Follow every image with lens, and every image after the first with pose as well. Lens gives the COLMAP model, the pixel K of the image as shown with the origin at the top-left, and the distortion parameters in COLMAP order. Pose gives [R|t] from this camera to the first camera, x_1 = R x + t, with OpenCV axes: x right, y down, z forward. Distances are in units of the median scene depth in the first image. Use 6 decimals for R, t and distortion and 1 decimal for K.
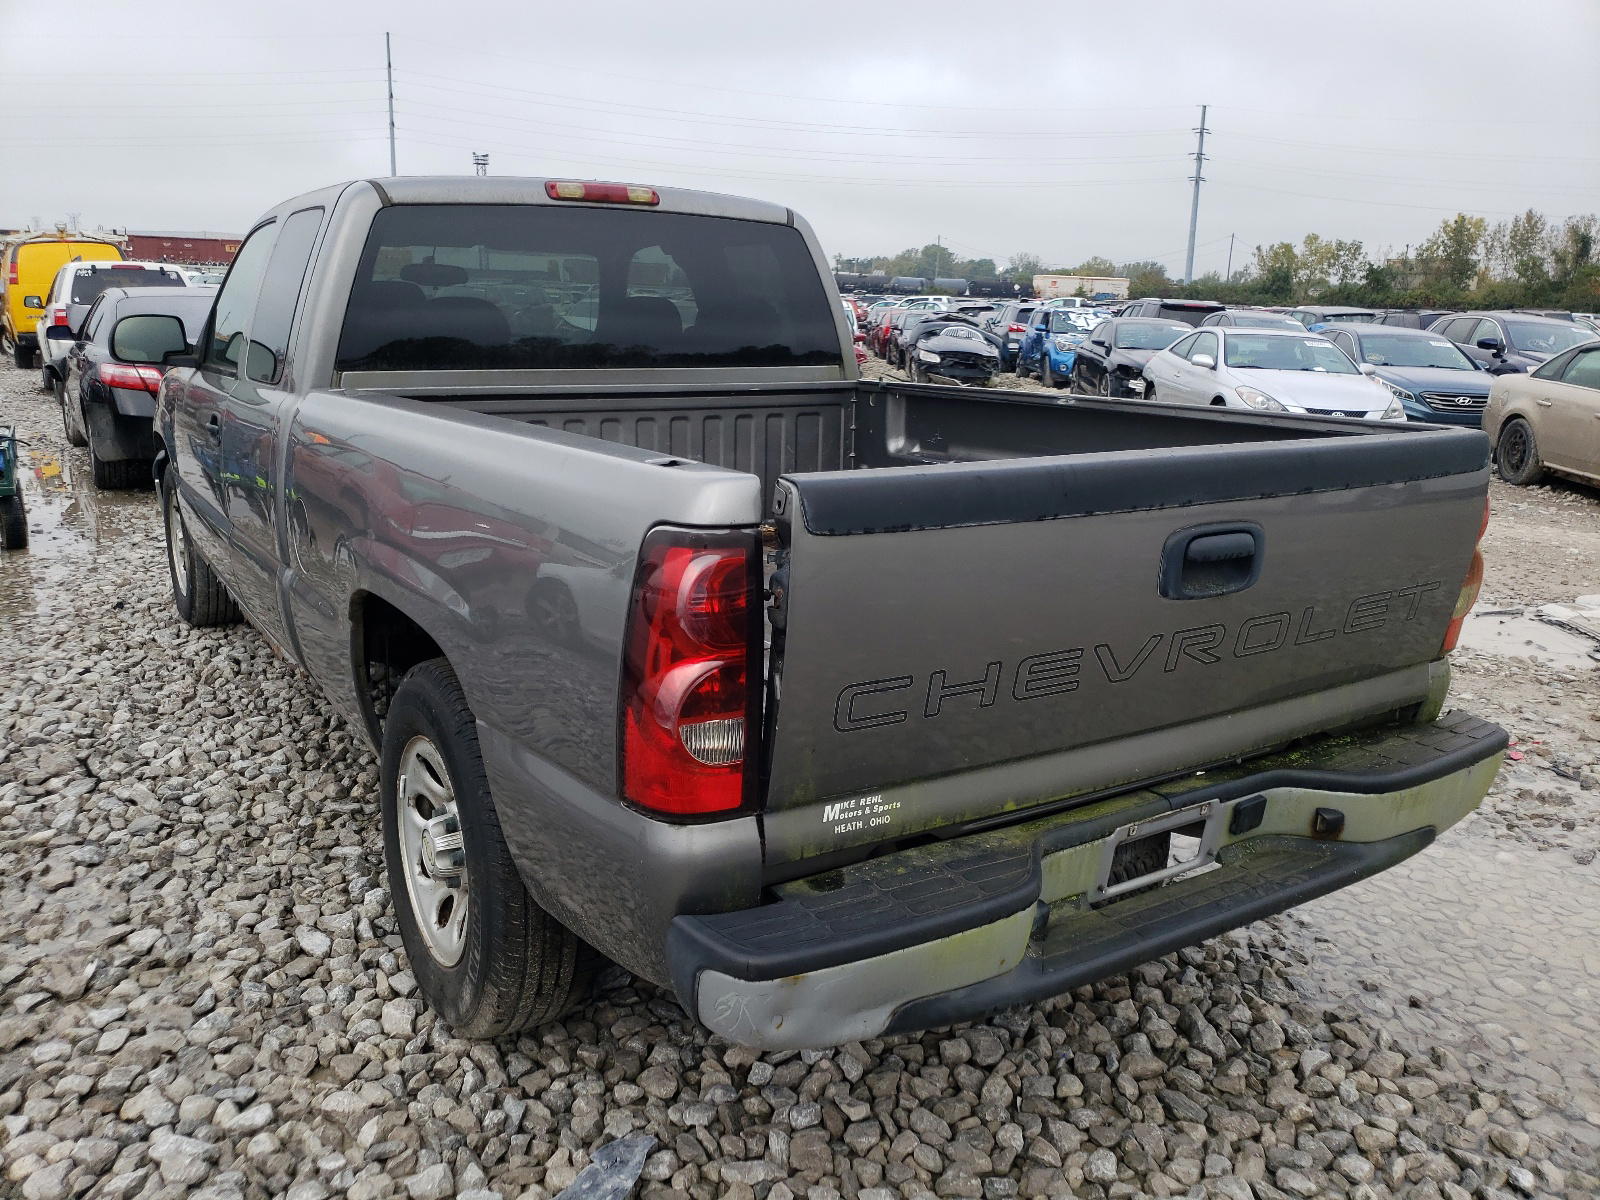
lens RADIAL K [[1214.9, 0, 799.1], [0, 1214.9, 619.6], [0, 0, 1]] dist [0.109868, -0.348687]
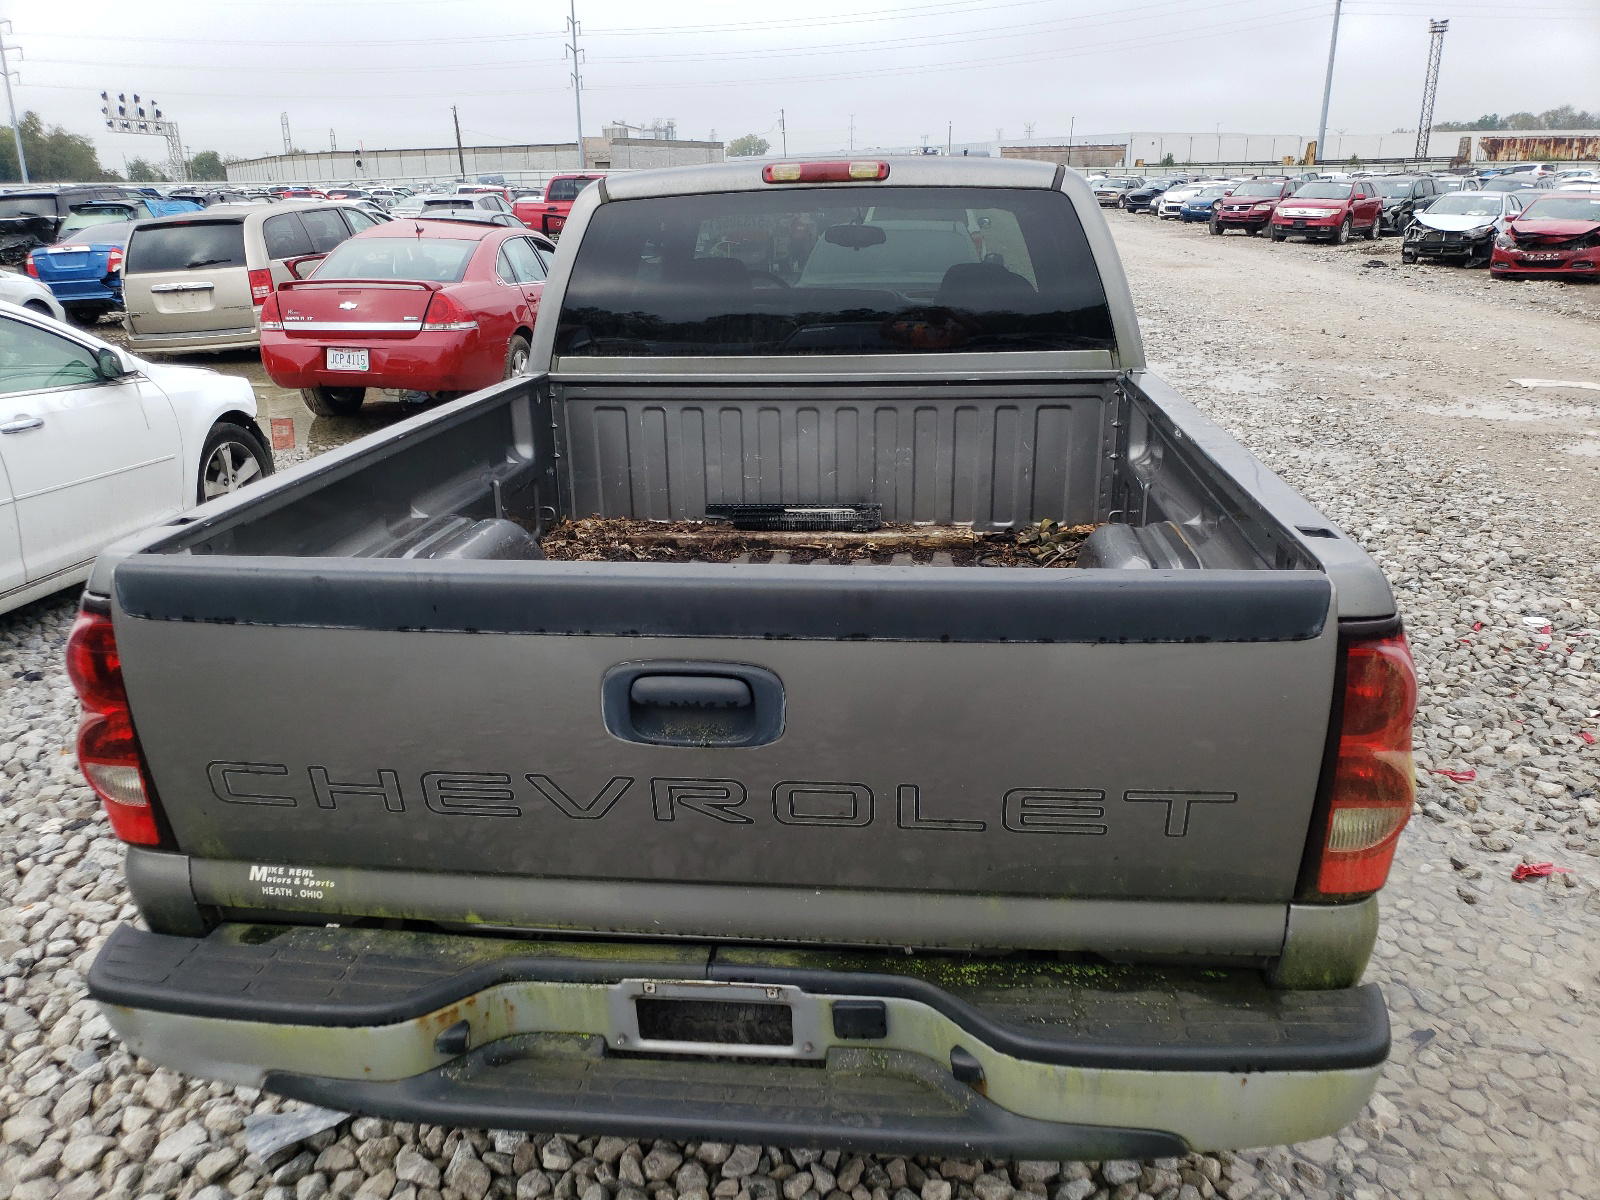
lens RADIAL K [[1226.5, 0, 800.6], [0, 1226.5, 625.4], [0, 0, 1]] dist [0.060912, -0.075729]
pose [[0.780577, 0.168534, -0.601910, 0.852900], [-0.120317, 0.985468, 0.119900, -0.200660], [0.613370, -0.021171, 0.789512, 0.390880]]
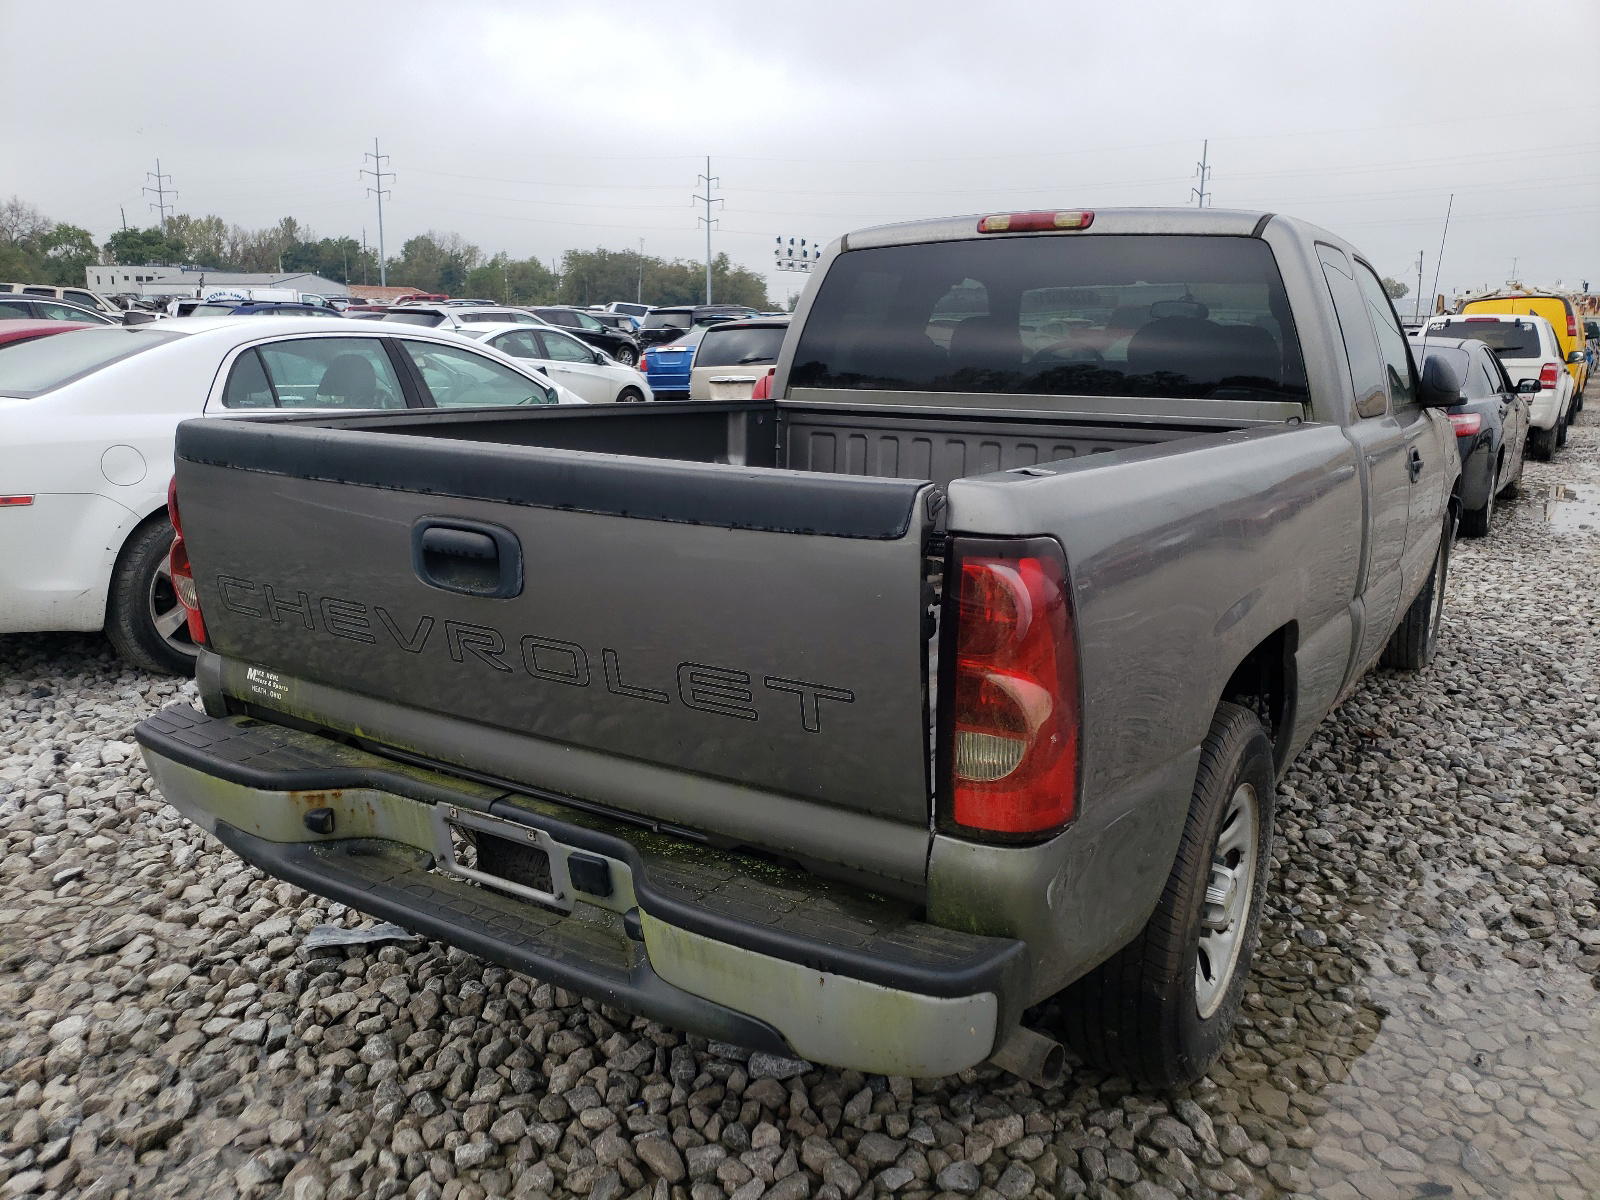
lens RADIAL K [[1237.9, 0, 800.0], [0, 1237.9, 600.0], [0, 0, 1]] dist [0.117508, -0.322139]
pose [[0.421986, 0.170619, -0.890403, 1.319560], [-0.228284, 0.970483, 0.077774, -0.149774], [0.877391, 0.170445, 0.448480, 0.771845]]
